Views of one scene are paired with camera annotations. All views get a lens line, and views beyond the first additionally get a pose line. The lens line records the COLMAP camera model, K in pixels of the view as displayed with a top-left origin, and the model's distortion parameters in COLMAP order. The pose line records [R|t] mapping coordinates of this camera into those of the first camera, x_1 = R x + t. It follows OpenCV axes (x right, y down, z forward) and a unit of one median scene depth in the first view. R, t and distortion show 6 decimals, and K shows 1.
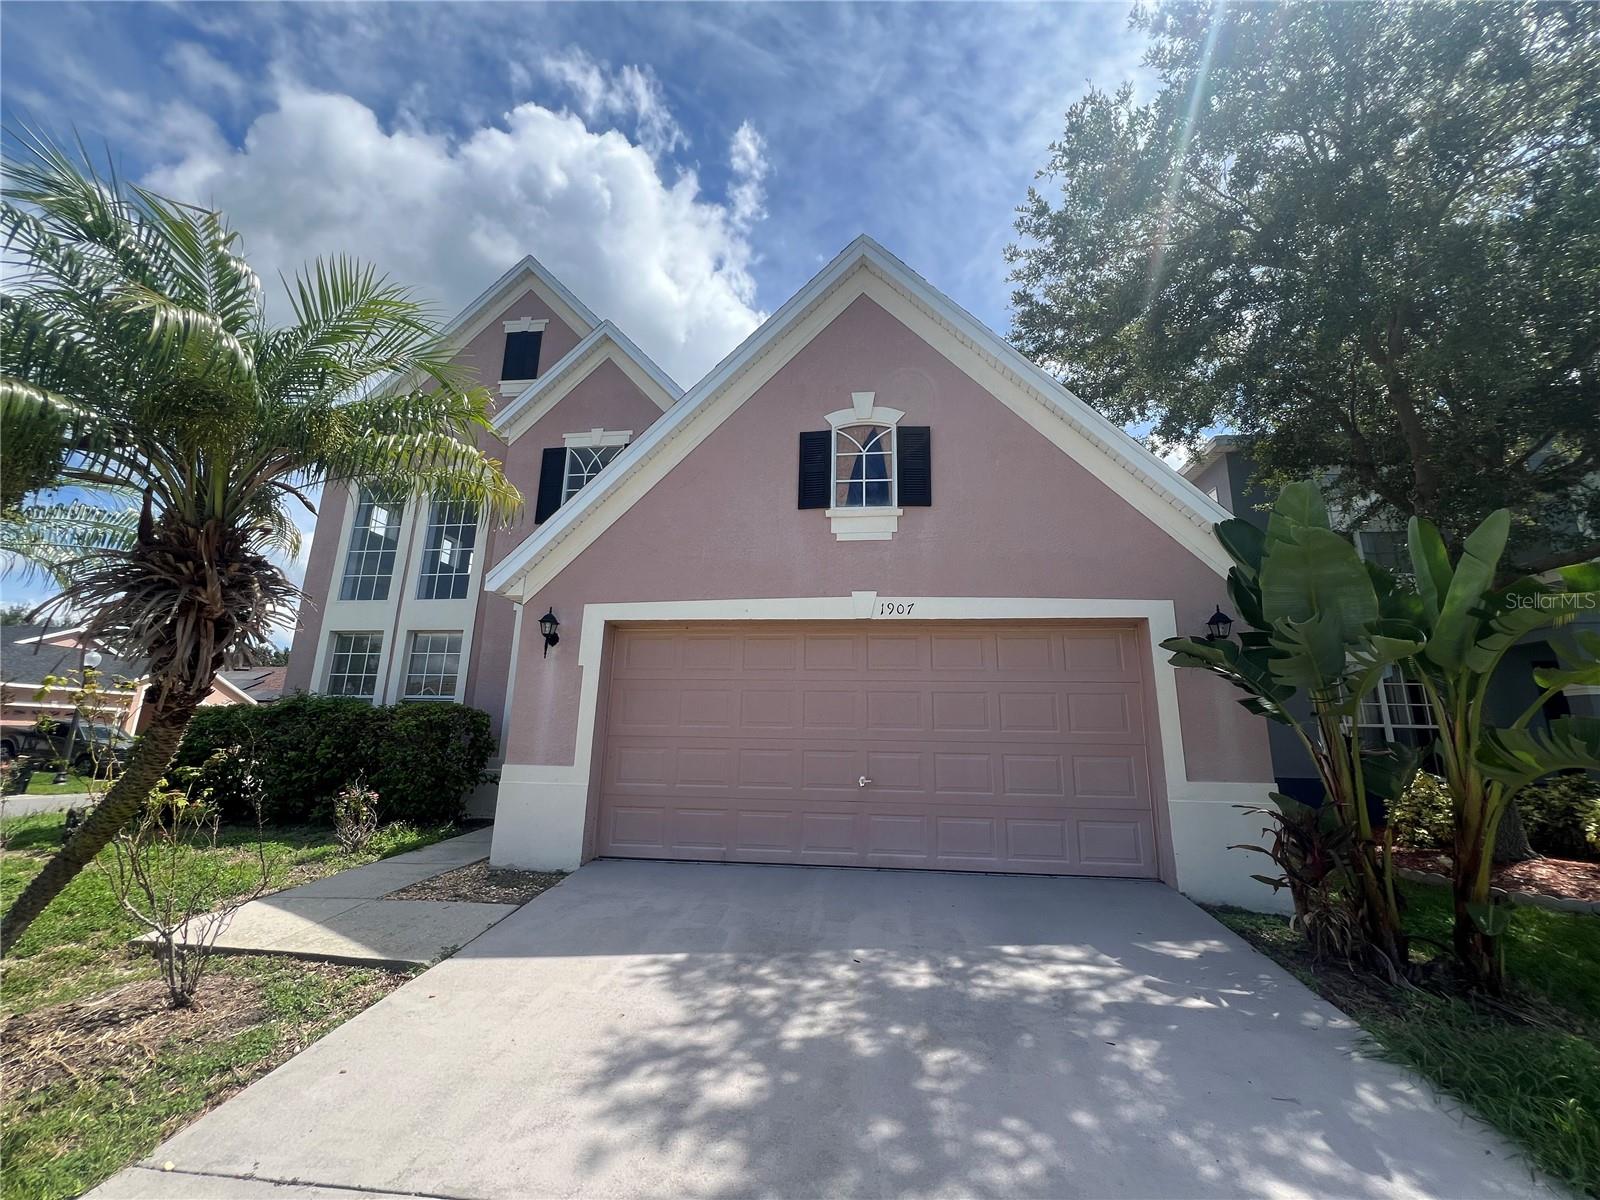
lens RADIAL K [[637.5, 0, 808.8], [0, 637.5, 600.7], [0, 0, 1]] dist [-0.004760, 0.001953]
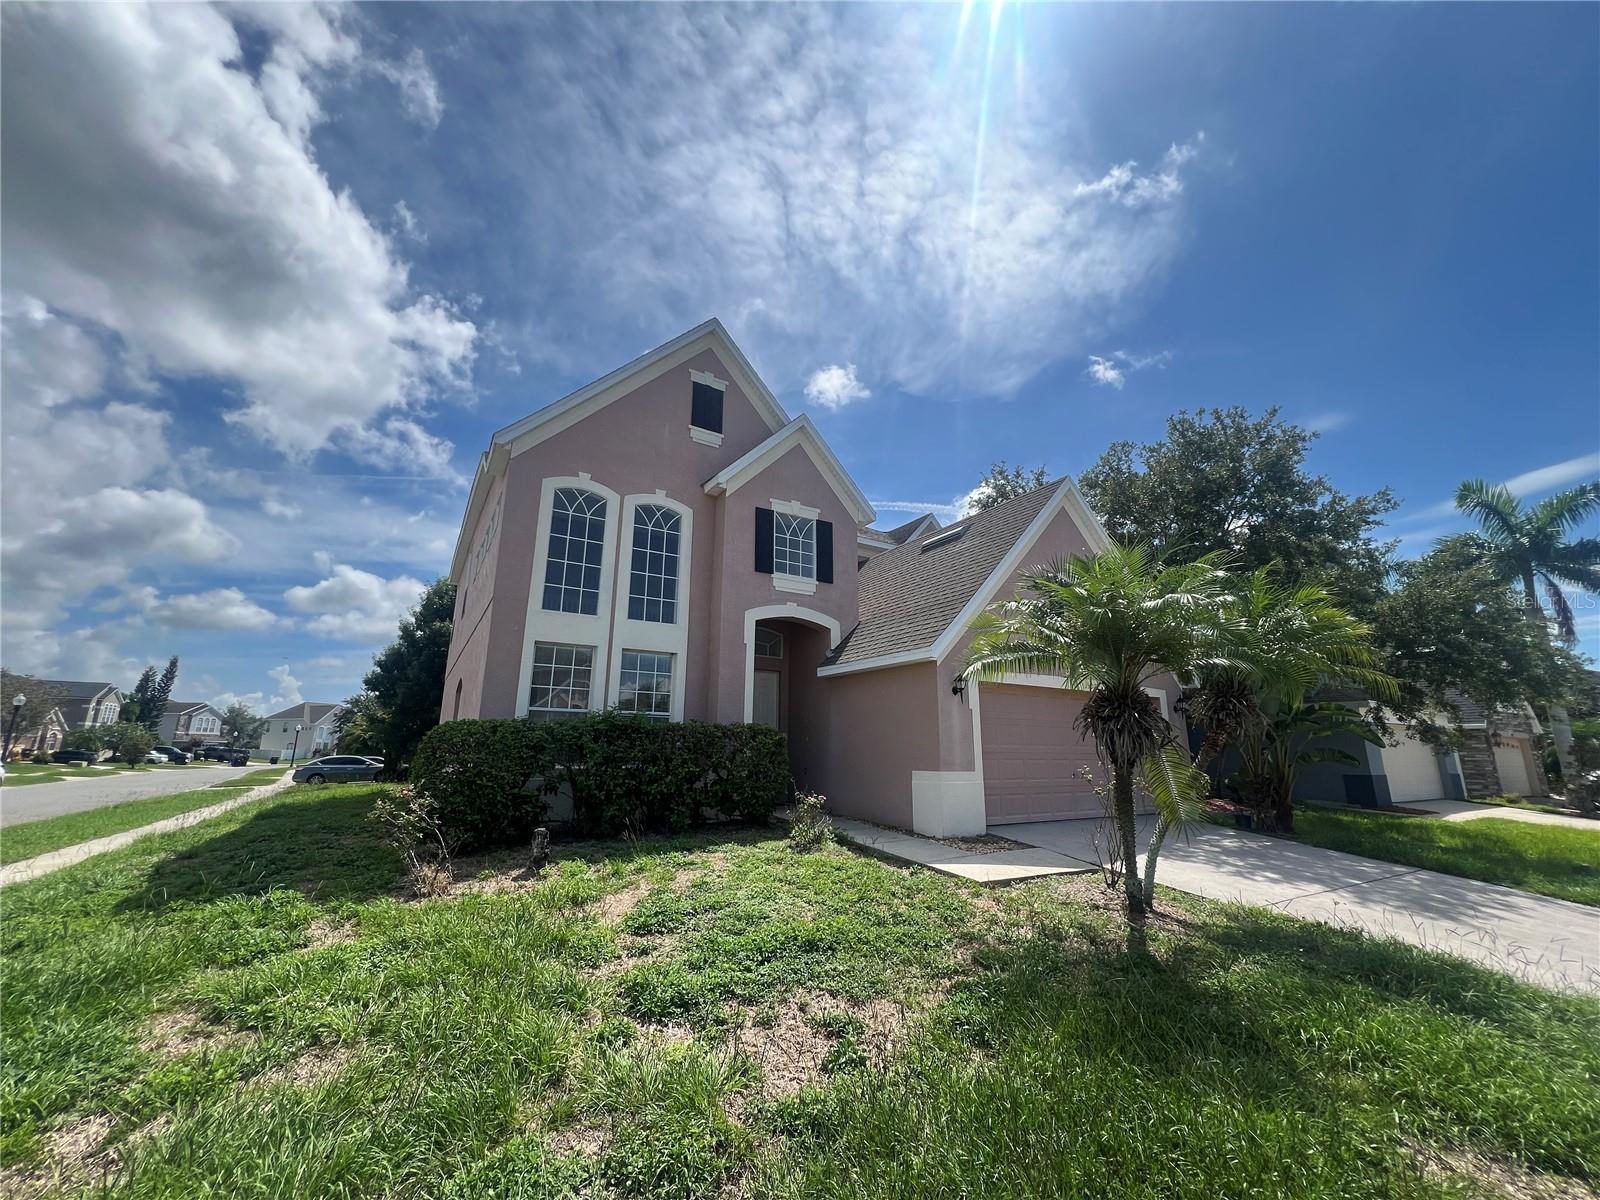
lens RADIAL K [[637.5, 0, 795.0], [0, 637.5, 600.6], [0, 0, 1]] dist [-0.004760, 0.001953]
pose [[0.794988, 0.132947, 0.591877, -1.684320], [-0.133511, 0.990111, -0.043071, -0.038526], [-0.591750, -0.044781, 0.804876, -0.018178]]
